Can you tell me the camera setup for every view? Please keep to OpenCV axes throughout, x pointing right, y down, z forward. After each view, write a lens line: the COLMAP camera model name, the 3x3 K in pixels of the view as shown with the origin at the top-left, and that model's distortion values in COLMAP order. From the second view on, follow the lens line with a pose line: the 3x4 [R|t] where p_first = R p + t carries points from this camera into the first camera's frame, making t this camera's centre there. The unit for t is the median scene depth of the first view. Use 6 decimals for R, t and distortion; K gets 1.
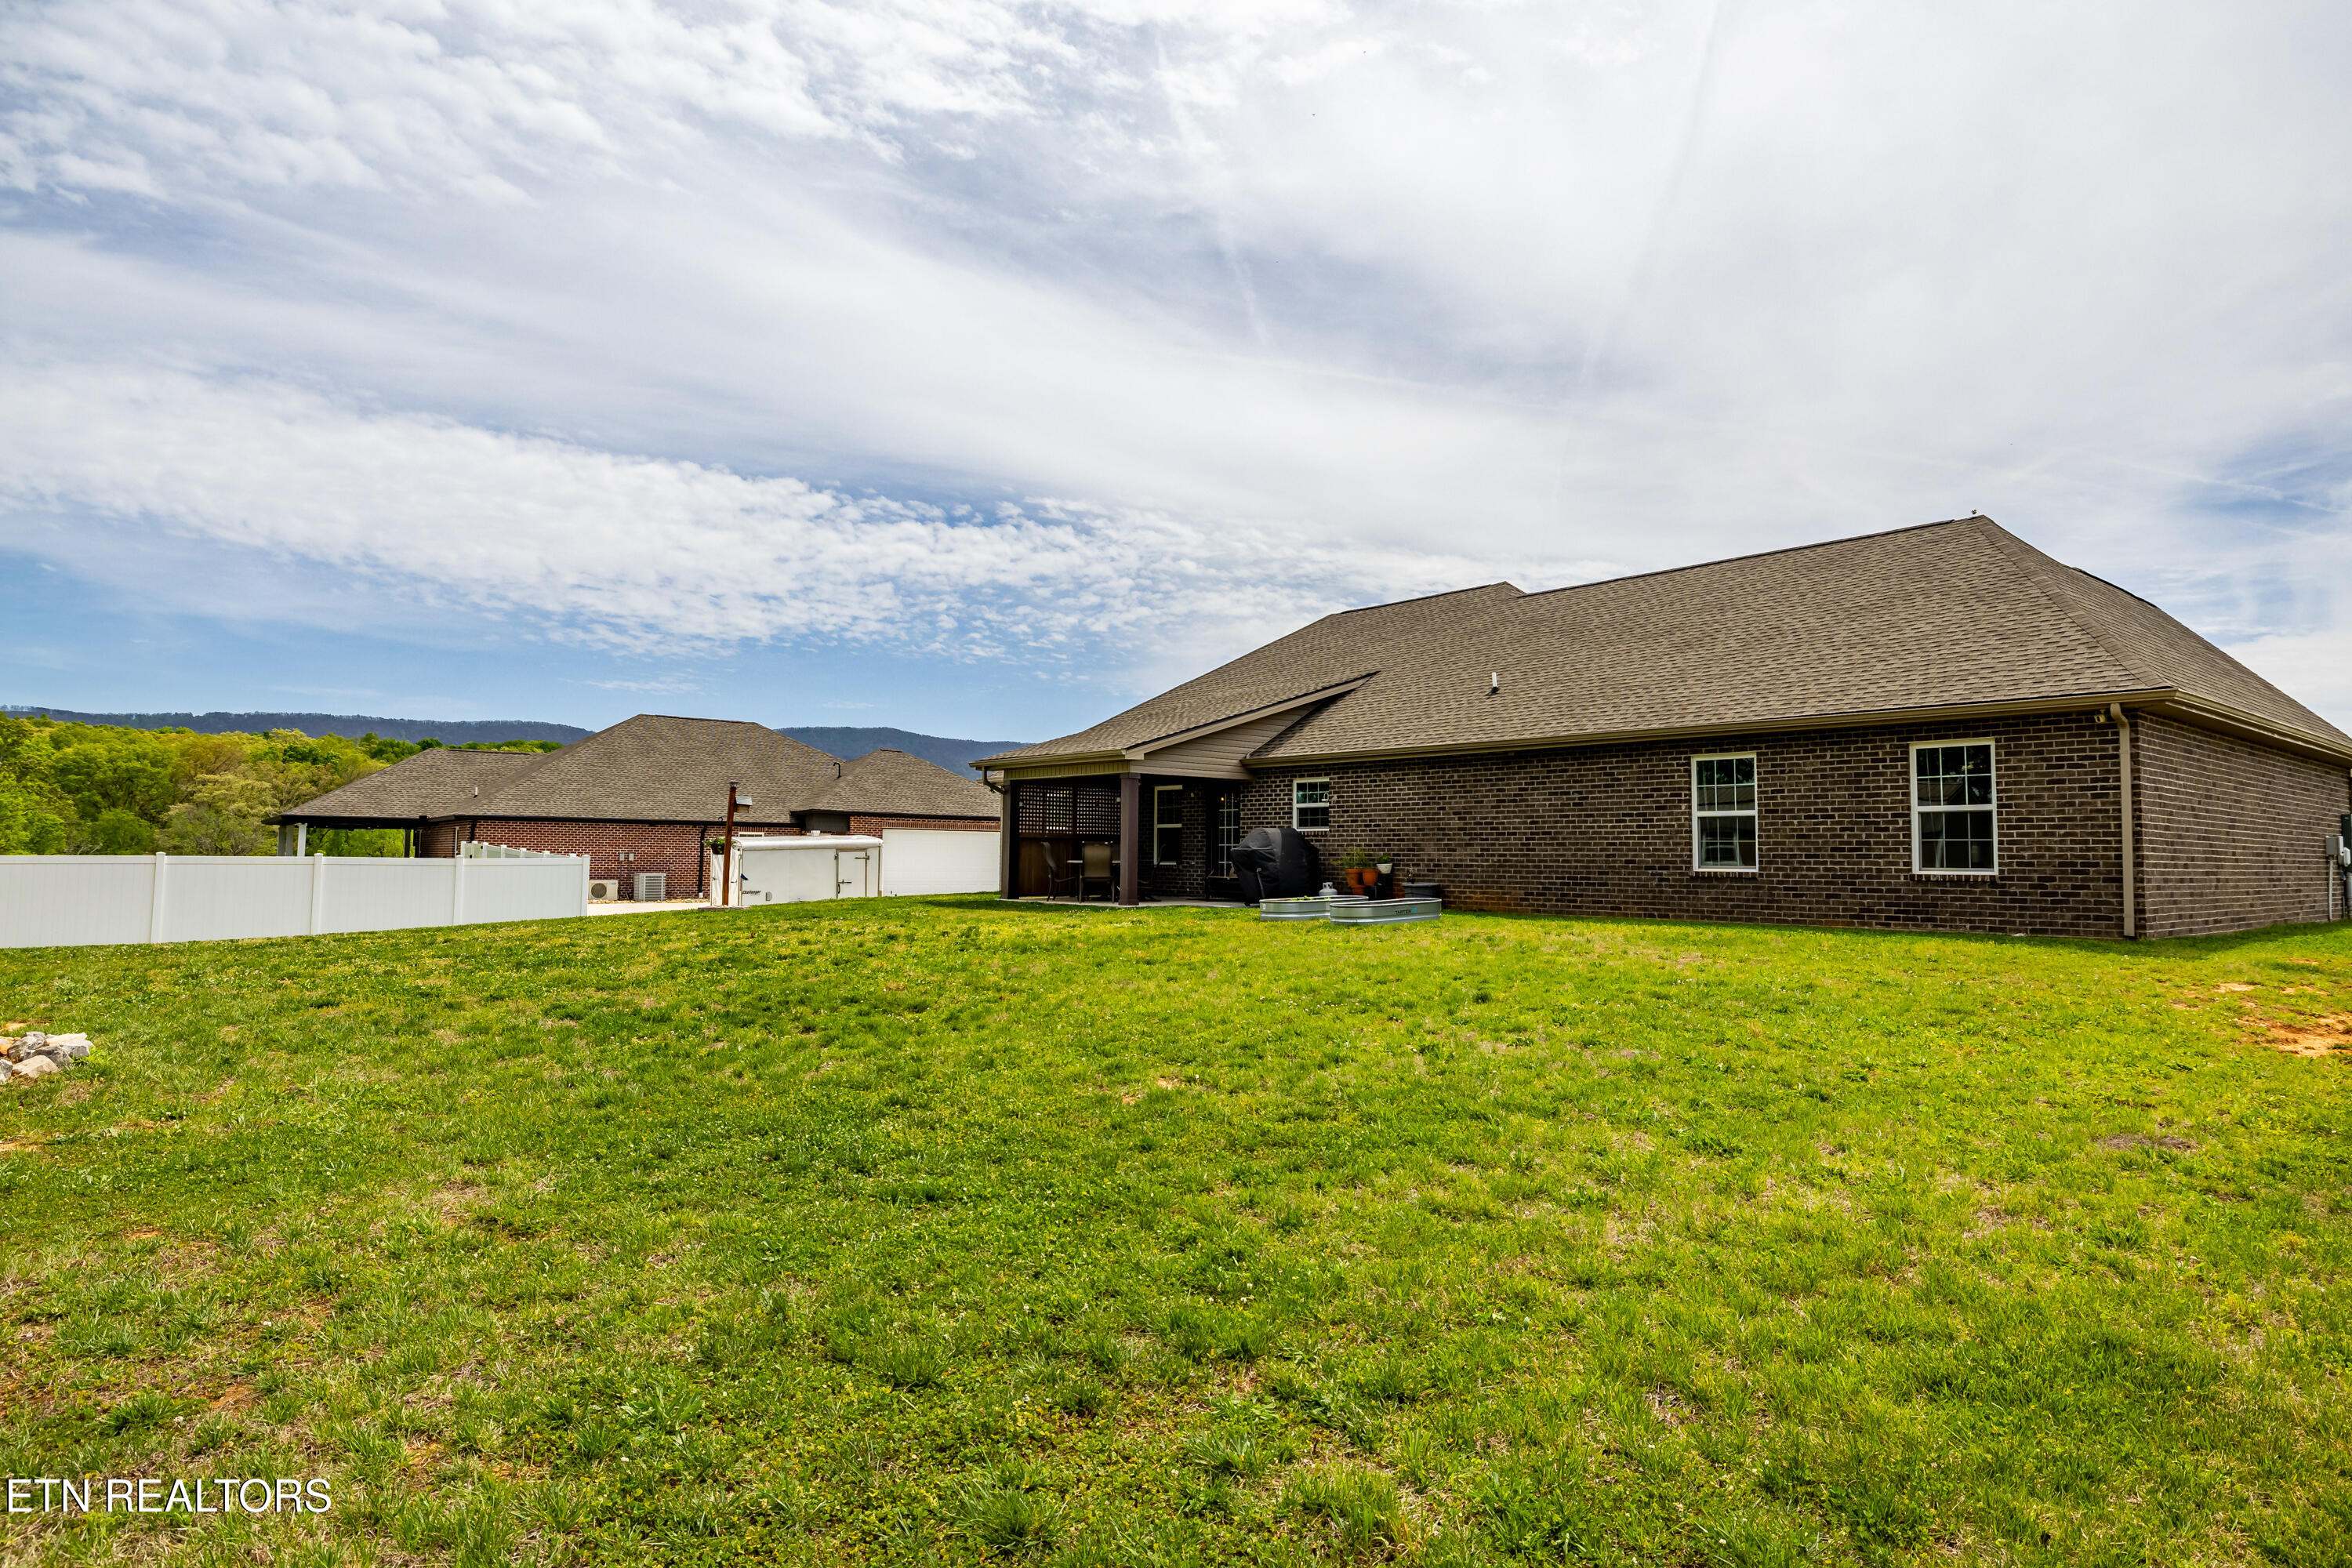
lens RADIAL K [[1468.7, 0, 1176.1], [0, 1468.7, 786.0], [0, 0, 1]] dist [0.166305, -0.000659]
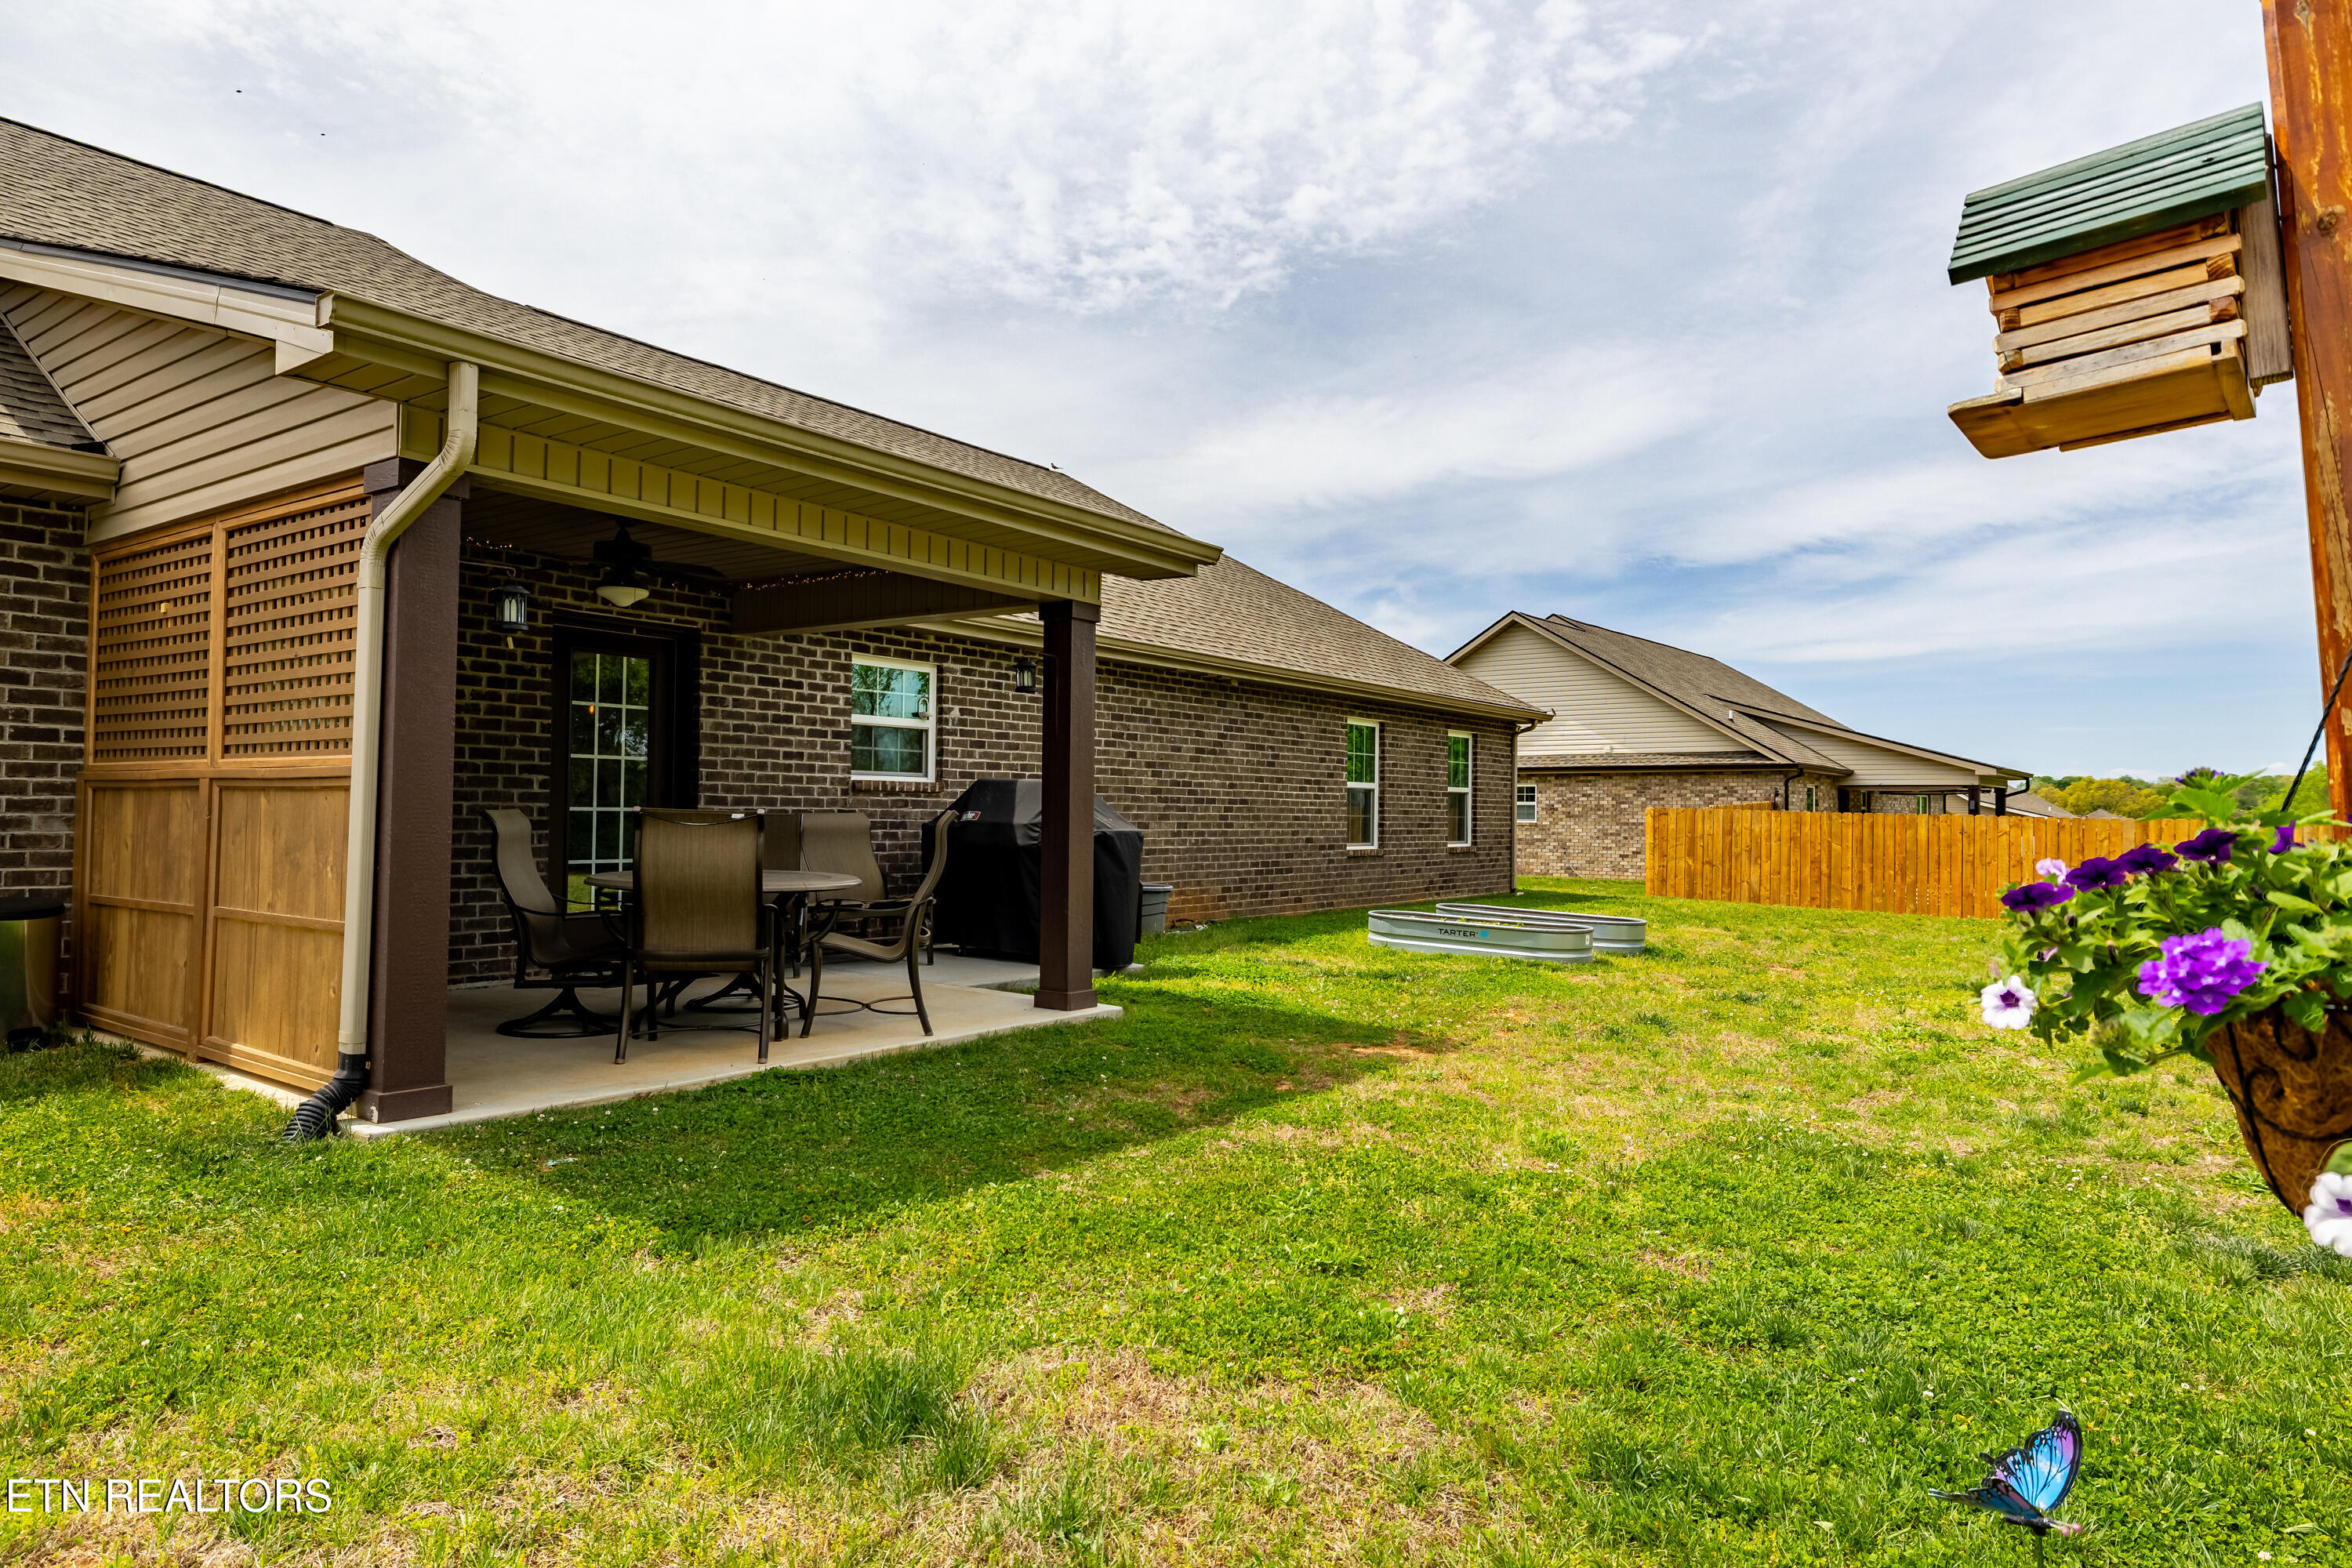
lens RADIAL K [[1427.4, 0, 1172.3], [0, 1427.4, 762.6], [0, 0, 1]] dist [-0.004112, 0.000414]
pose [[-0.233913, 0.014875, 0.972144, -0.362551], [-0.078278, 0.996349, -0.034080, 0.035059], [-0.969101, -0.084069, -0.231895, 1.069050]]
